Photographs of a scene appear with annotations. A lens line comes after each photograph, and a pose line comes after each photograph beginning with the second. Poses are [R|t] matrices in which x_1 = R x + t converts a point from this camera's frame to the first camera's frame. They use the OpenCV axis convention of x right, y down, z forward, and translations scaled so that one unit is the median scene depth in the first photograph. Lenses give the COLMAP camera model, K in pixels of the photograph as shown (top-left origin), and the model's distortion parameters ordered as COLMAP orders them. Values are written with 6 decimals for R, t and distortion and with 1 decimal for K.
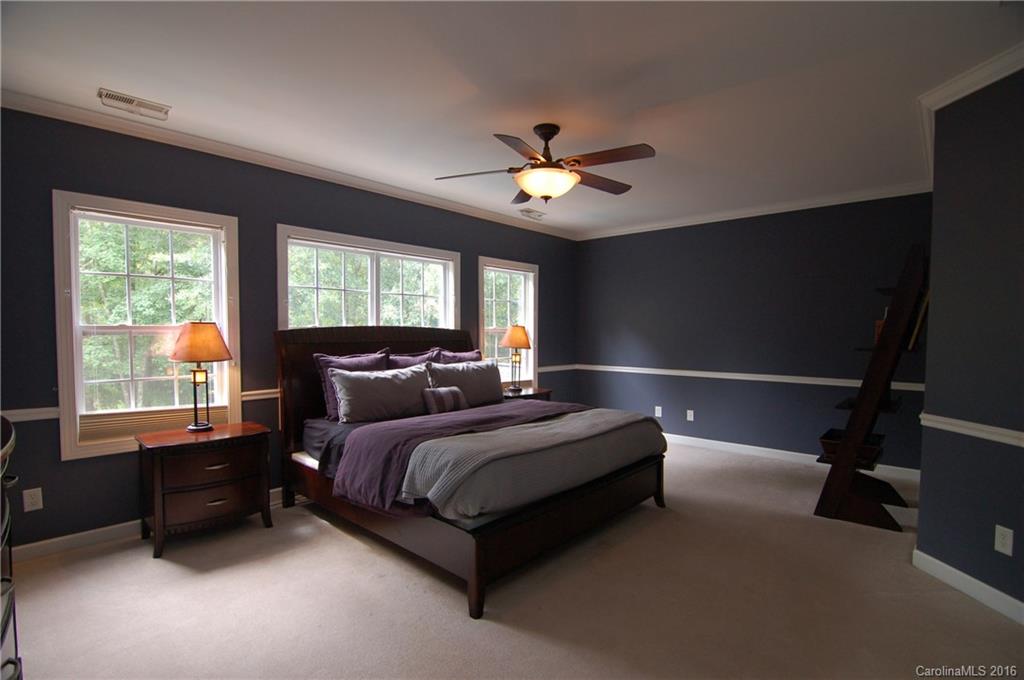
lens RADIAL K [[495.6, 0, 509.3], [0, 495.6, 350.0], [0, 0, 1]] dist [-0.014932, -0.004018]
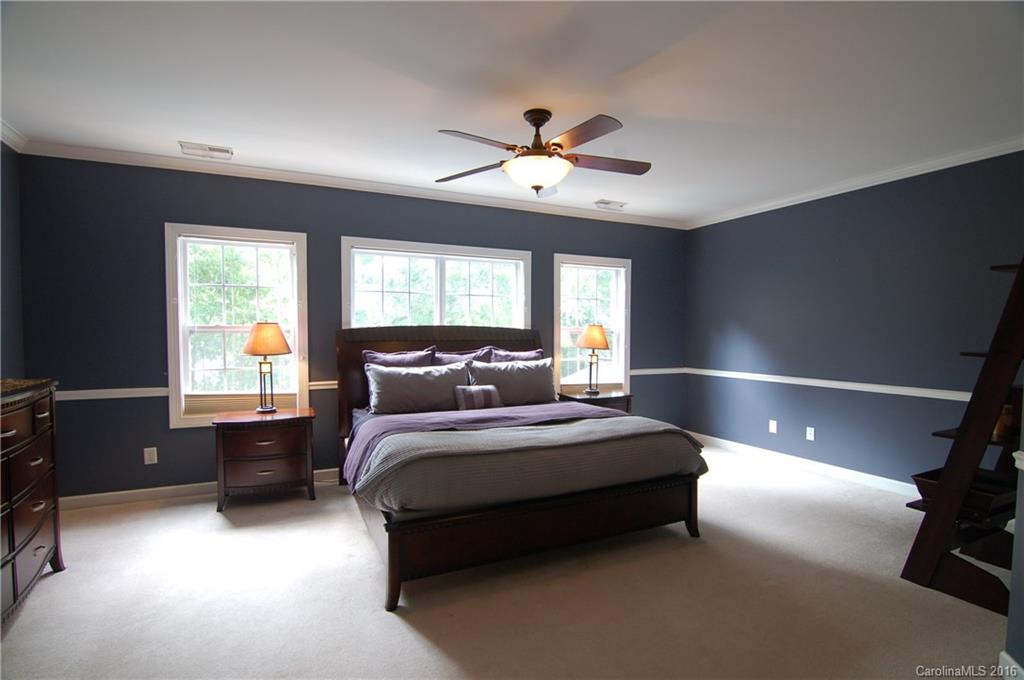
lens RADIAL K [[495.6, 0, 509.3], [0, 495.6, 350.0], [0, 0, 1]] dist [-0.014932, -0.004018]
pose [[0.924708, 0.013158, -0.380450, 0.336023], [-0.014168, 0.999900, 0.000147, 0.001900], [0.380414, 0.005255, 0.924802, 0.094105]]
